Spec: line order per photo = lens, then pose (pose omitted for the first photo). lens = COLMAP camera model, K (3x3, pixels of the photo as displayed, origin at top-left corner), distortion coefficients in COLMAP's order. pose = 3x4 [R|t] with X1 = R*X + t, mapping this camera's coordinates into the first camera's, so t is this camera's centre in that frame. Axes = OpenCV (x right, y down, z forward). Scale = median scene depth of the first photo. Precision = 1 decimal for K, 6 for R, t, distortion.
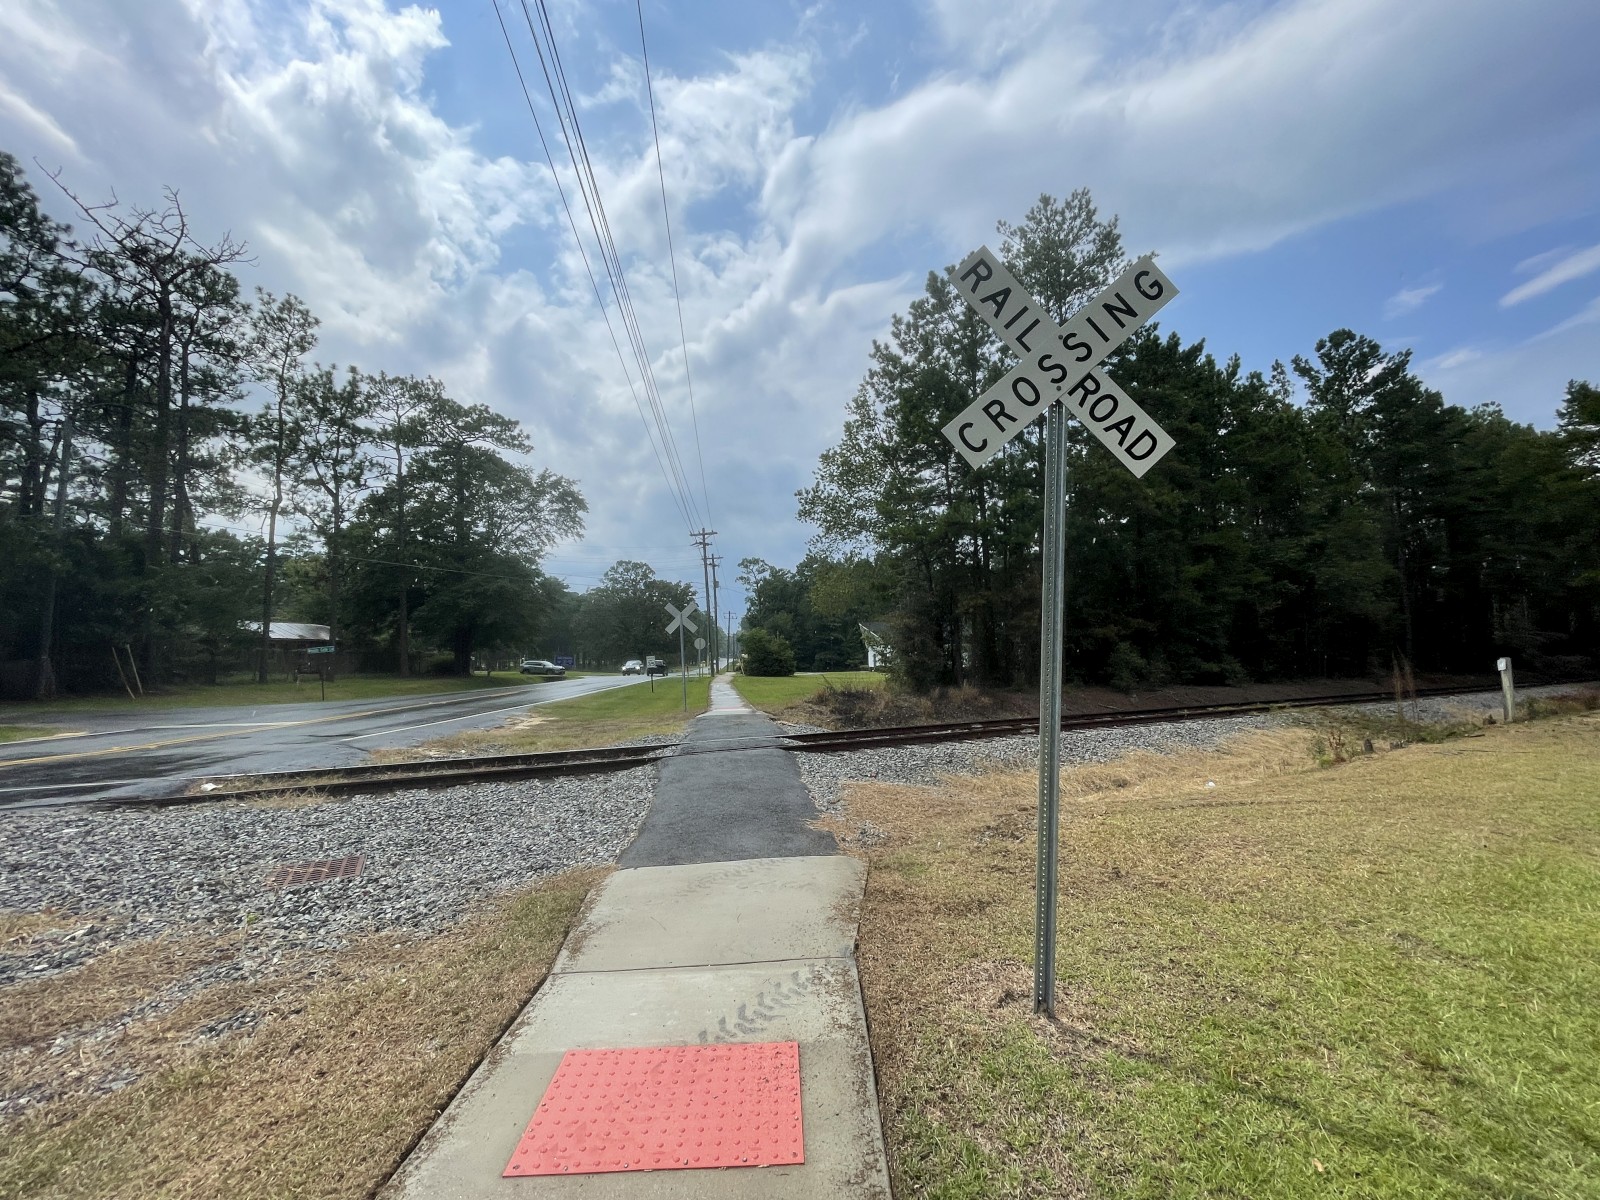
lens RADIAL K [[675.9, 0, 795.8], [0, 675.9, 604.3], [0, 0, 1]] dist [0.005036, -0.000892]
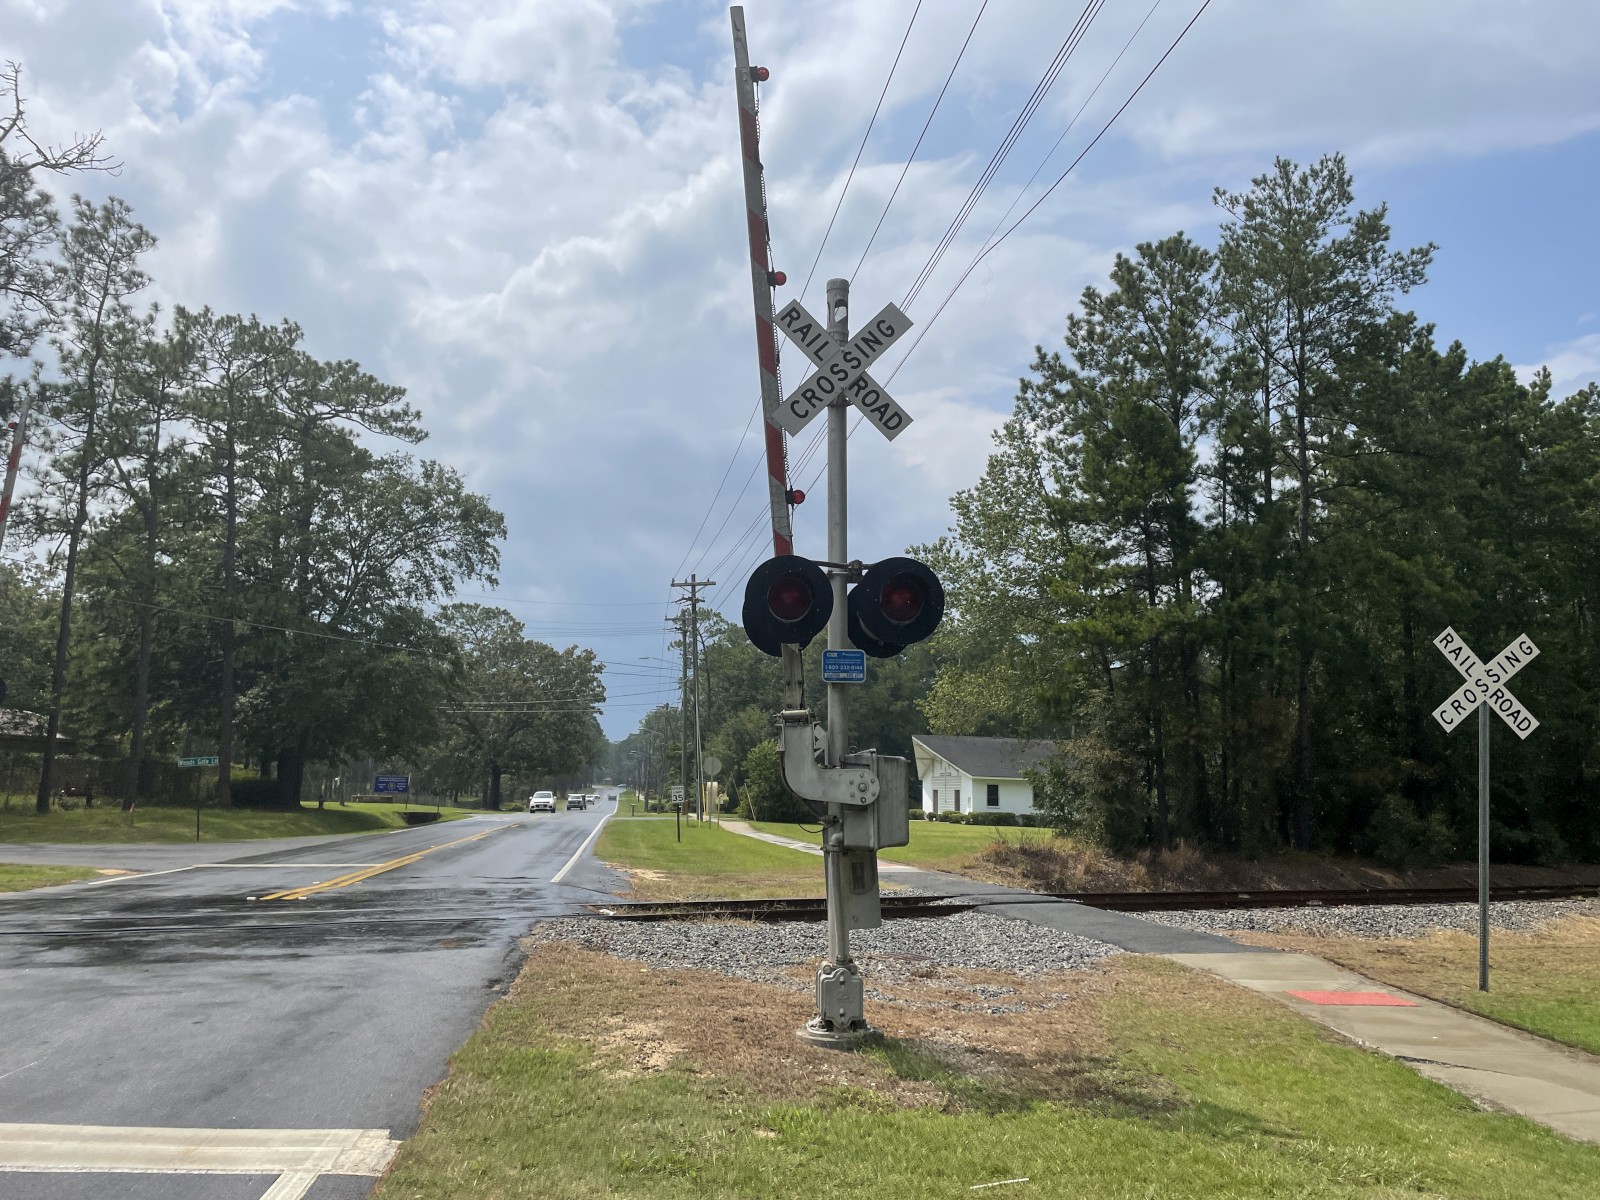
lens RADIAL K [[1164.1, 0, 801.9], [0, 1164.1, 594.2], [0, 0, 1]] dist [0.090480, -0.104216]
pose [[0.997864, 0.049615, 0.042504, -0.253541], [-0.045897, 0.995377, -0.084374, -0.029061], [-0.046494, 0.082243, 0.995527, -0.346745]]
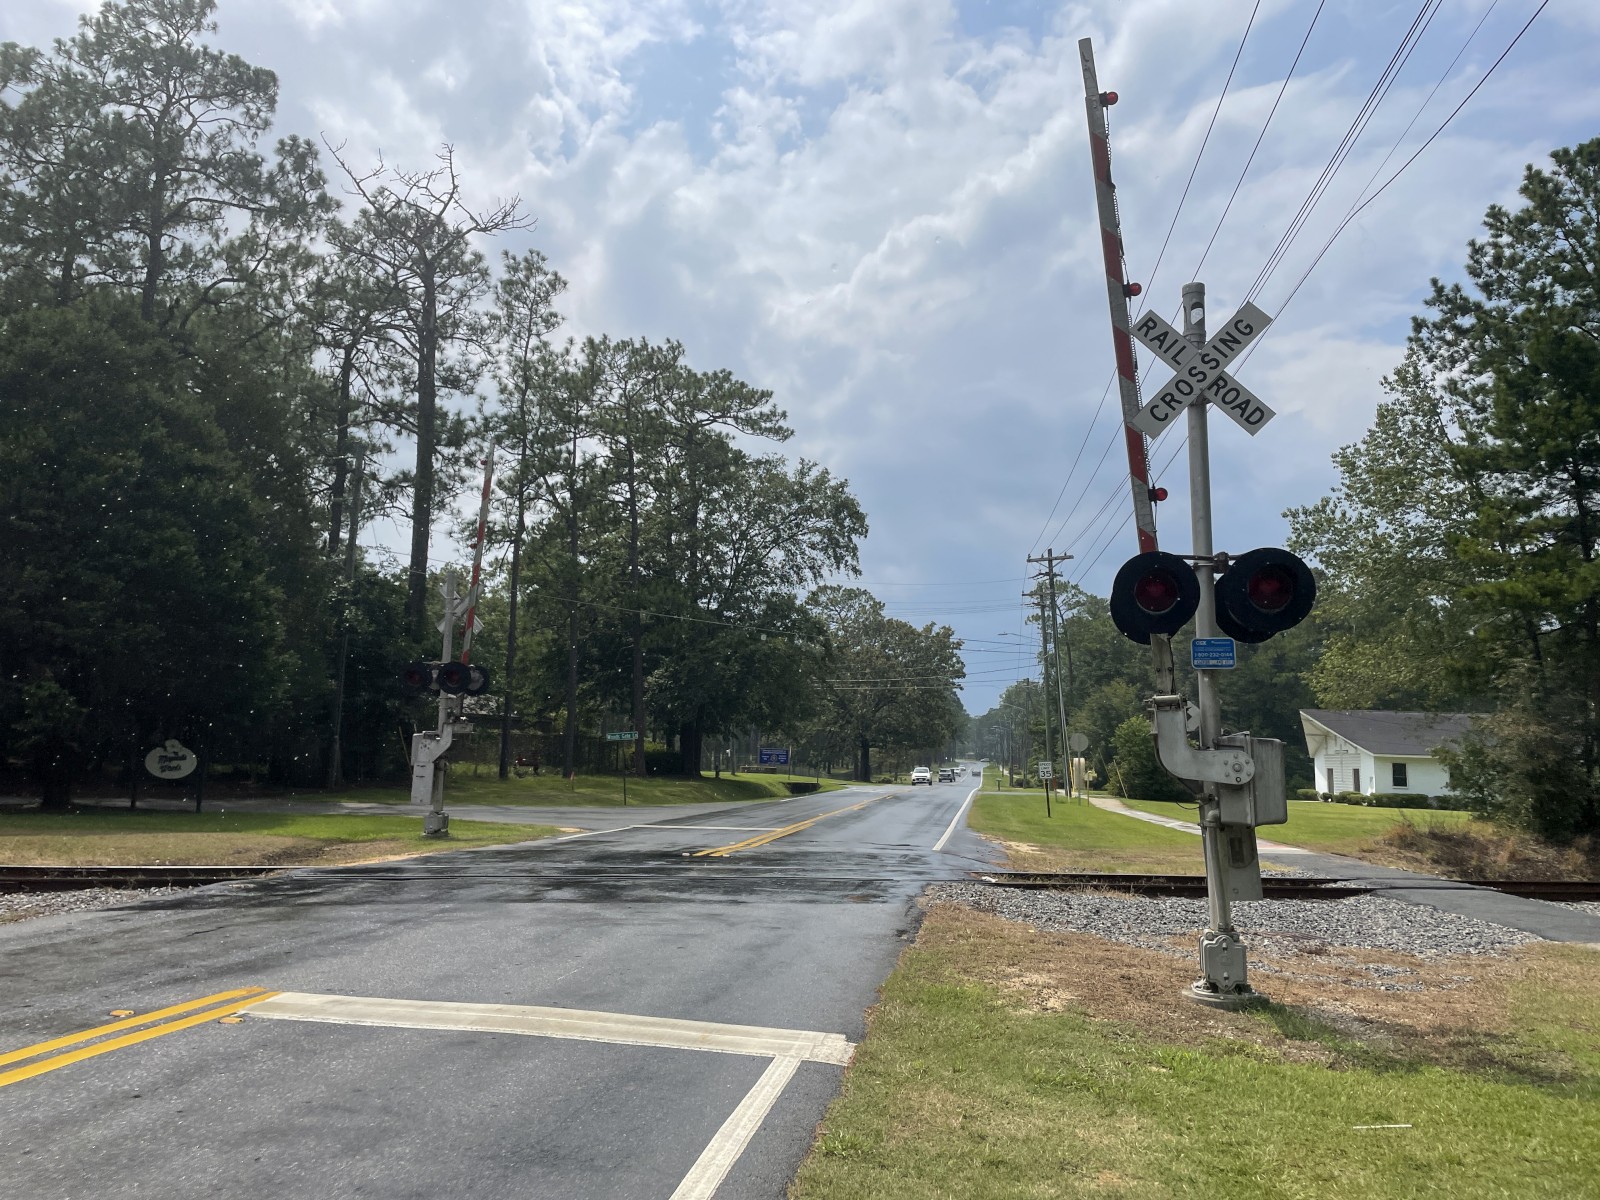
lens RADIAL K [[1164.1, 0, 802.4], [0, 1164.1, 589.4], [0, 0, 1]] dist [0.090480, -0.104216]
pose [[0.966799, 0.009476, -0.255363, -0.256804], [-0.024610, 0.998120, -0.056134, -0.035241], [0.254351, 0.060555, 0.965214, -0.406228]]
